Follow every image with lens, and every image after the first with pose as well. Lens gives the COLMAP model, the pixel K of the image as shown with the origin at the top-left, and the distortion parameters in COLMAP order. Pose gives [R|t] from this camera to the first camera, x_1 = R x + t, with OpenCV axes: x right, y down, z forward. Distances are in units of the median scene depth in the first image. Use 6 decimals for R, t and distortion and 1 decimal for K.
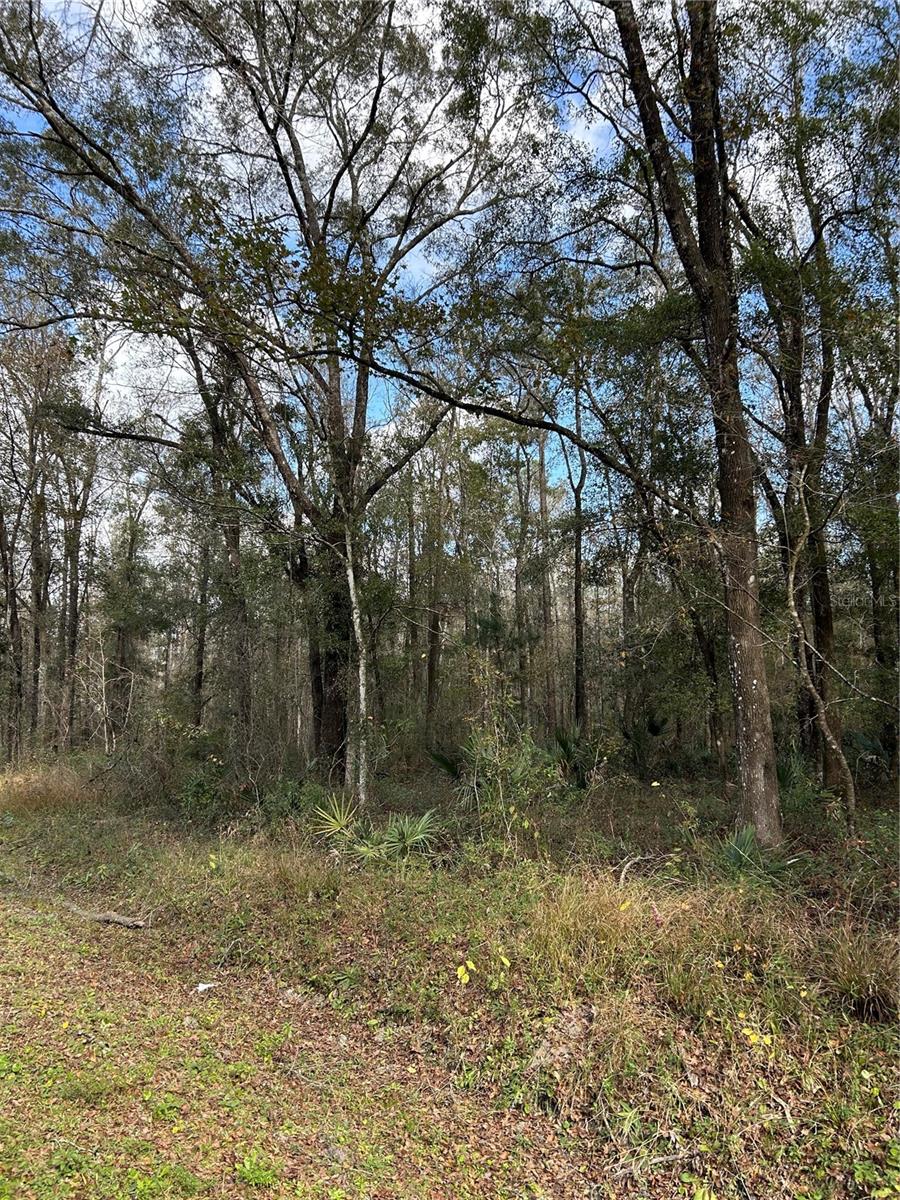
lens RADIAL K [[896.0, 0, 453.6], [0, 896.0, 597.9], [0, 0, 1]] dist [0.053638, -0.063688]
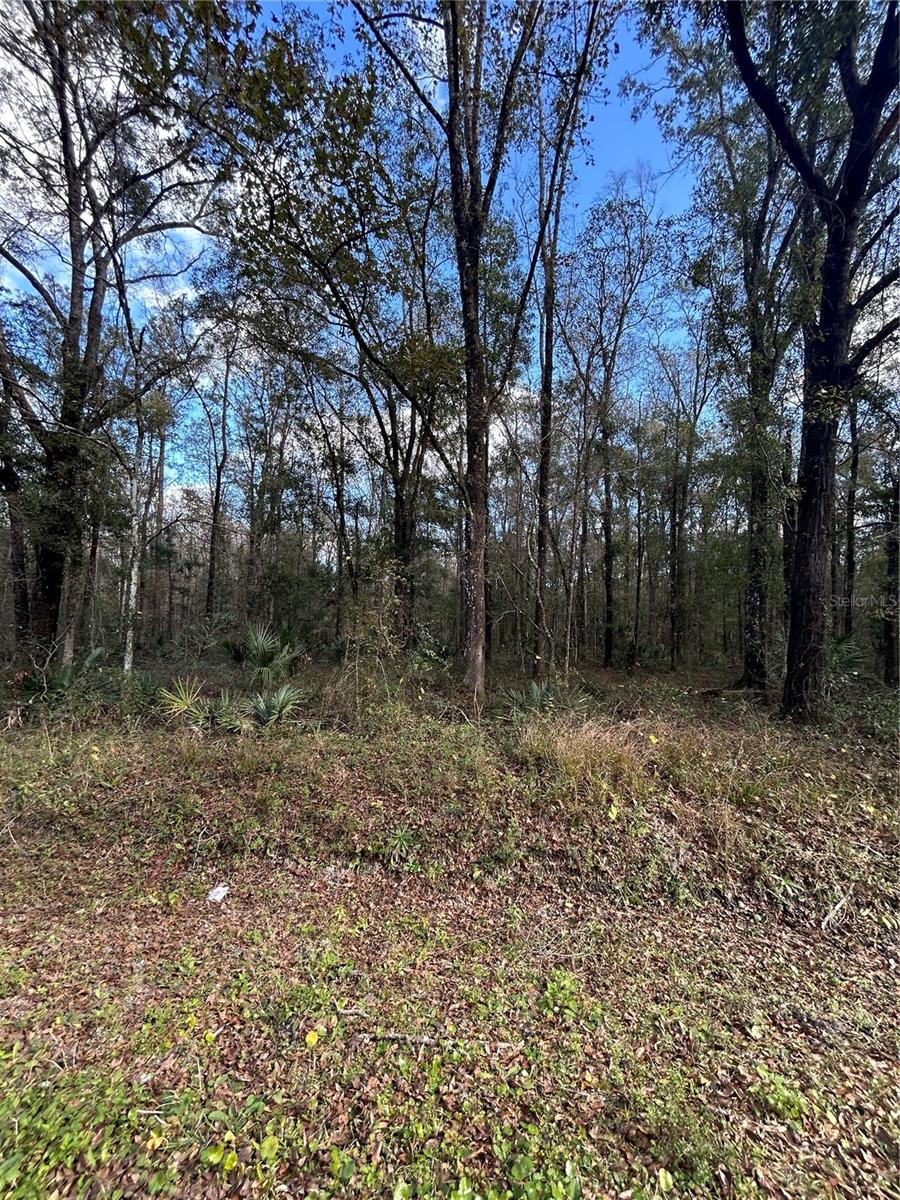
lens RADIAL K [[483.6, 0, 452.1], [0, 483.6, 600.8], [0, 0, 1]] dist [-0.002646, 0.001327]
pose [[0.726257, 0.055434, 0.685184, -0.282491], [-0.112268, 0.992925, 0.038666, 0.059488], [-0.678193, -0.105006, 0.727343, 0.326823]]
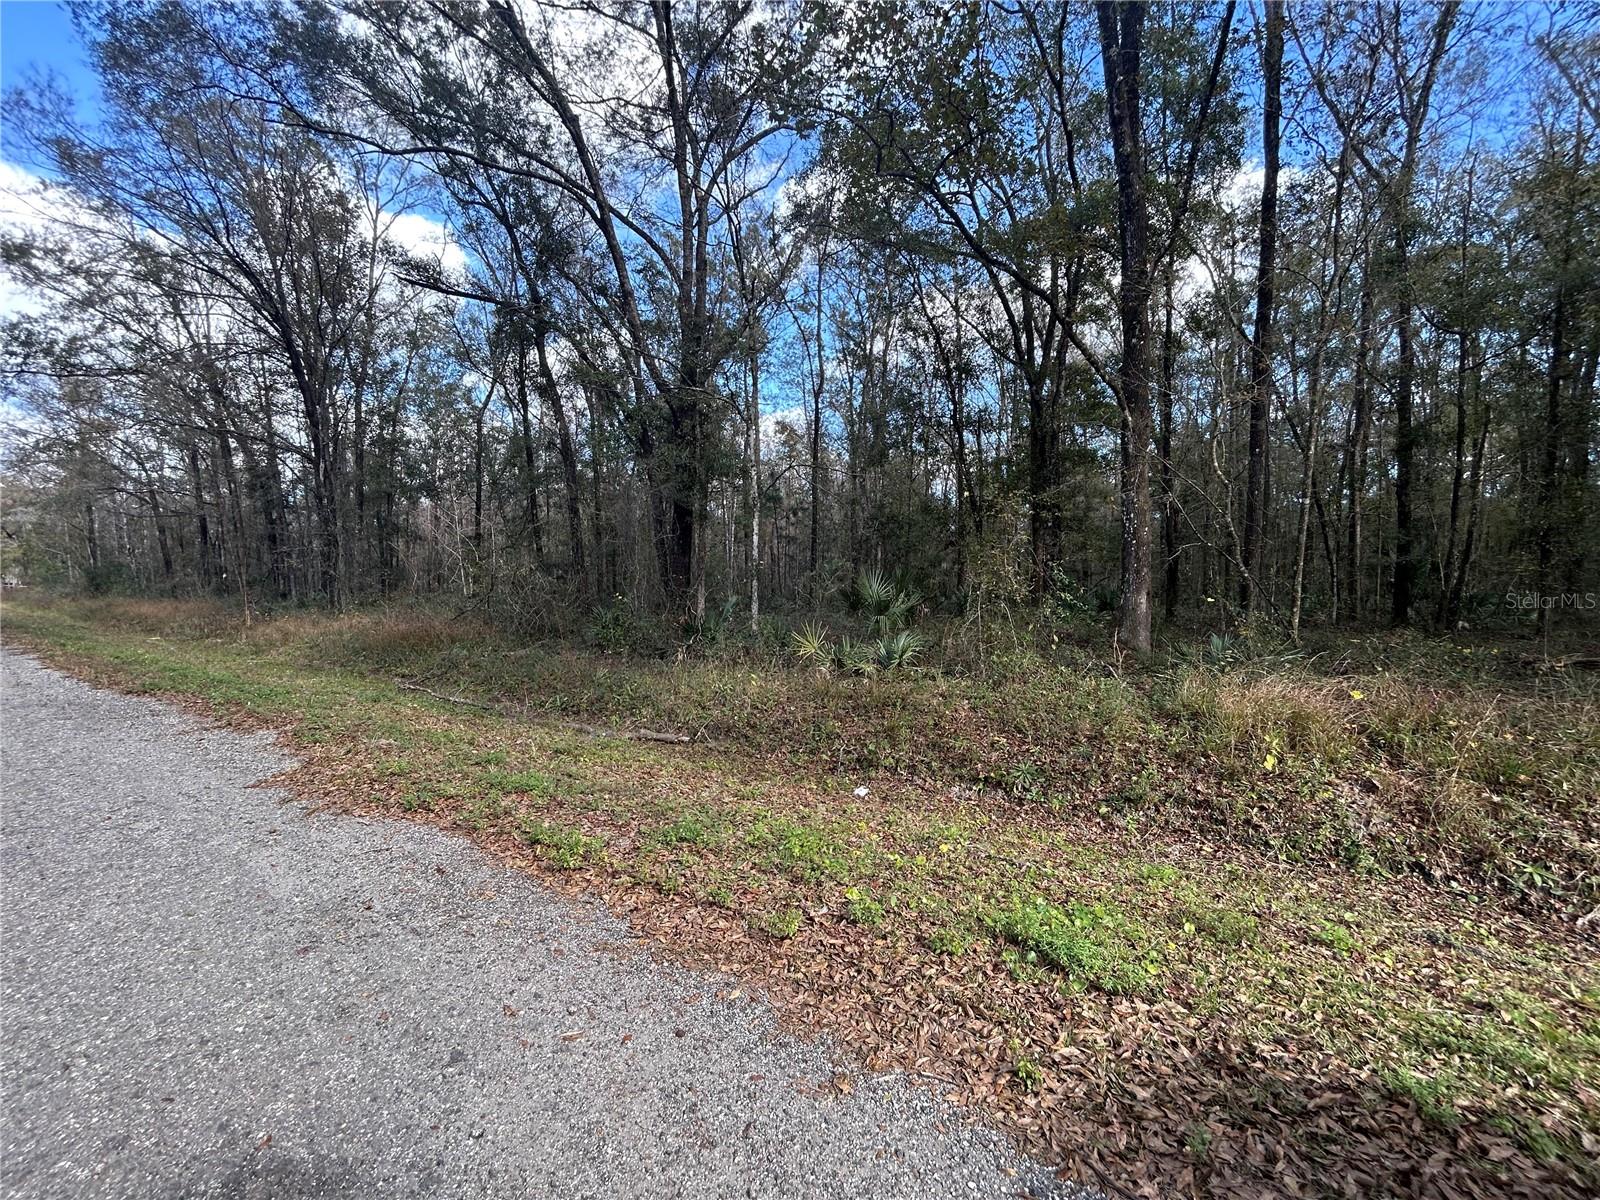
lens RADIAL K [[644.8, 0, 797.8], [0, 644.8, 600.4], [0, 0, 1]] dist [-0.002646, 0.001327]
pose [[0.961343, -0.011013, 0.275132, -0.347065], [-0.035350, 0.985995, 0.162984, 0.052830], [-0.273074, -0.166409, 0.947491, 0.209479]]
